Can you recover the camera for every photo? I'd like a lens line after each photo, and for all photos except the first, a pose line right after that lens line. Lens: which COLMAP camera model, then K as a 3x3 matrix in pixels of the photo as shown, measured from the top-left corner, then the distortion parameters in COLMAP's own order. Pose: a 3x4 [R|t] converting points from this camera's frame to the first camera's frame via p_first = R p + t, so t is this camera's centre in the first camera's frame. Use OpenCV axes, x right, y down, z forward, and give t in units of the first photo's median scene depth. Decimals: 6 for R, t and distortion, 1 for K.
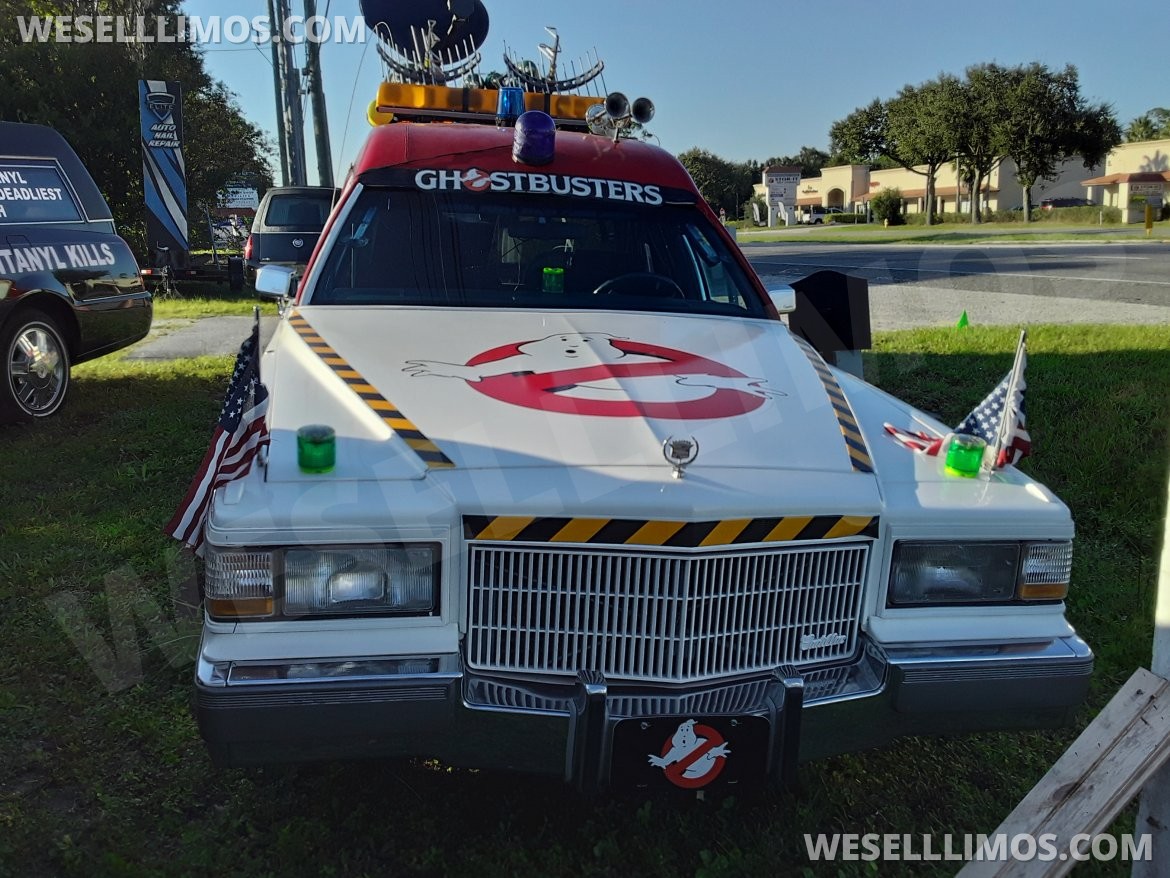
lens RADIAL K [[1098.8, 0, 588.3], [0, 1098.8, 471.1], [0, 0, 1]] dist [0.095107, -0.192001]
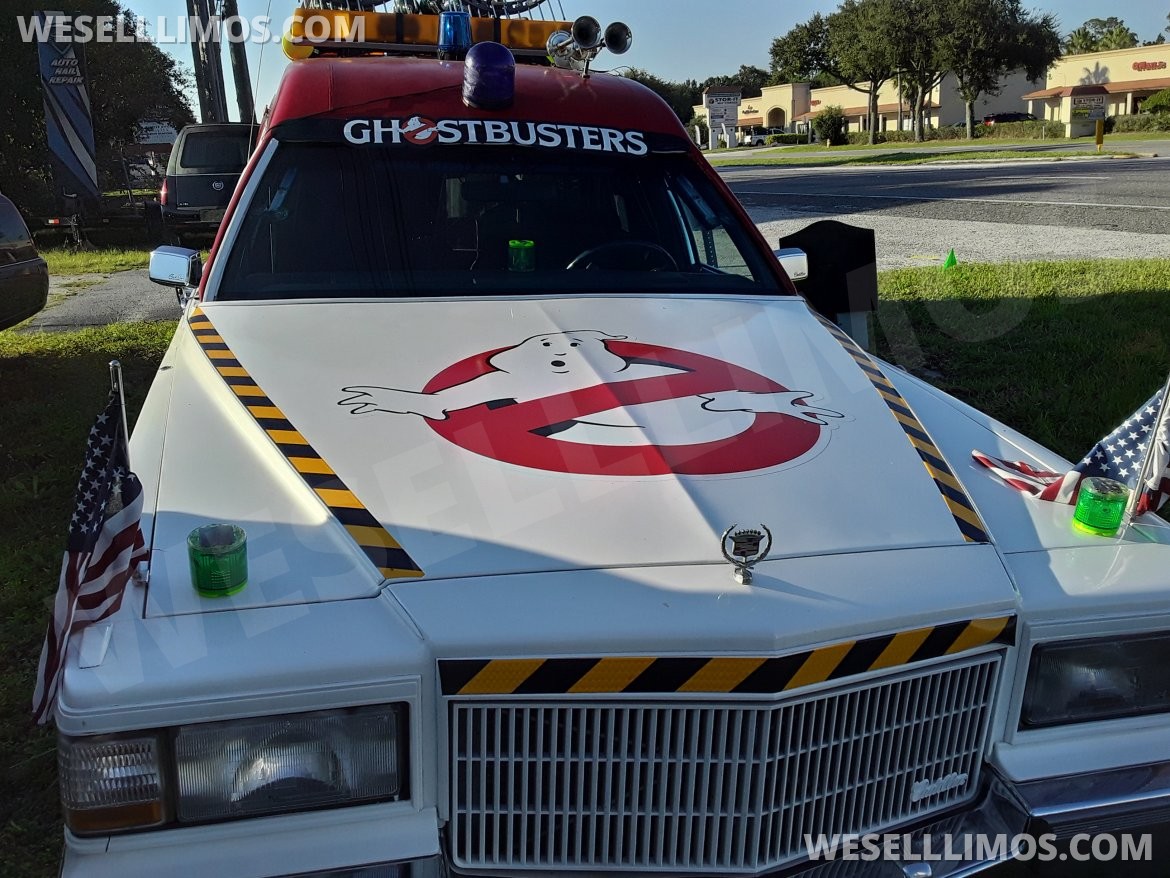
lens RADIAL K [[1098.8, 0, 588.3], [0, 1098.8, 471.1], [0, 0, 1]] dist [0.095107, -0.192001]
pose [[0.998141, -0.038207, 0.047486, -0.026345], [0.035110, 0.997305, 0.064428, -0.062923], [-0.049820, -0.062641, 0.996792, 0.171159]]
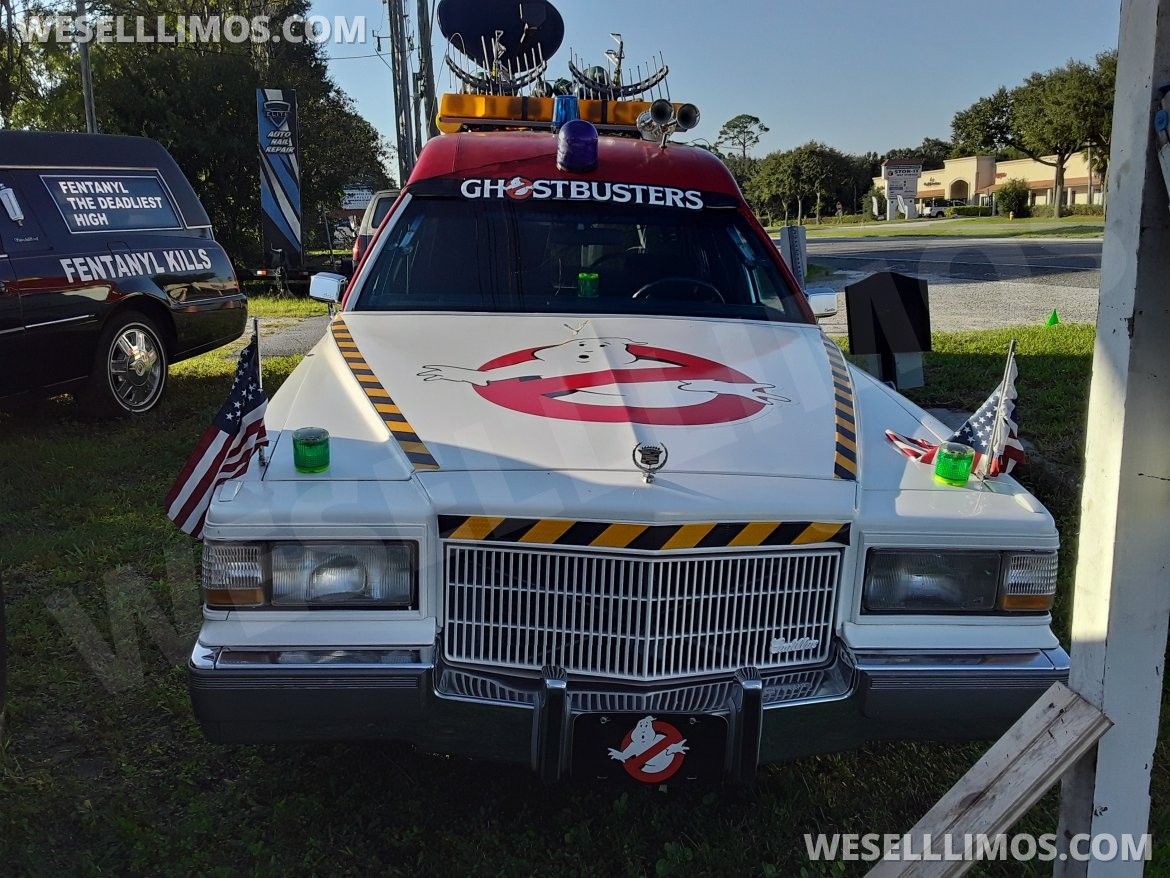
lens RADIAL K [[1095.4, 0, 583.4], [0, 1095.4, 473.9], [0, 0, 1]] dist [0.087471, -0.181605]
pose [[0.994019, 0.014665, -0.108215, 0.073563], [-0.013958, 0.999876, 0.007292, -0.004931], [0.108308, -0.005738, 0.994101, -0.016984]]
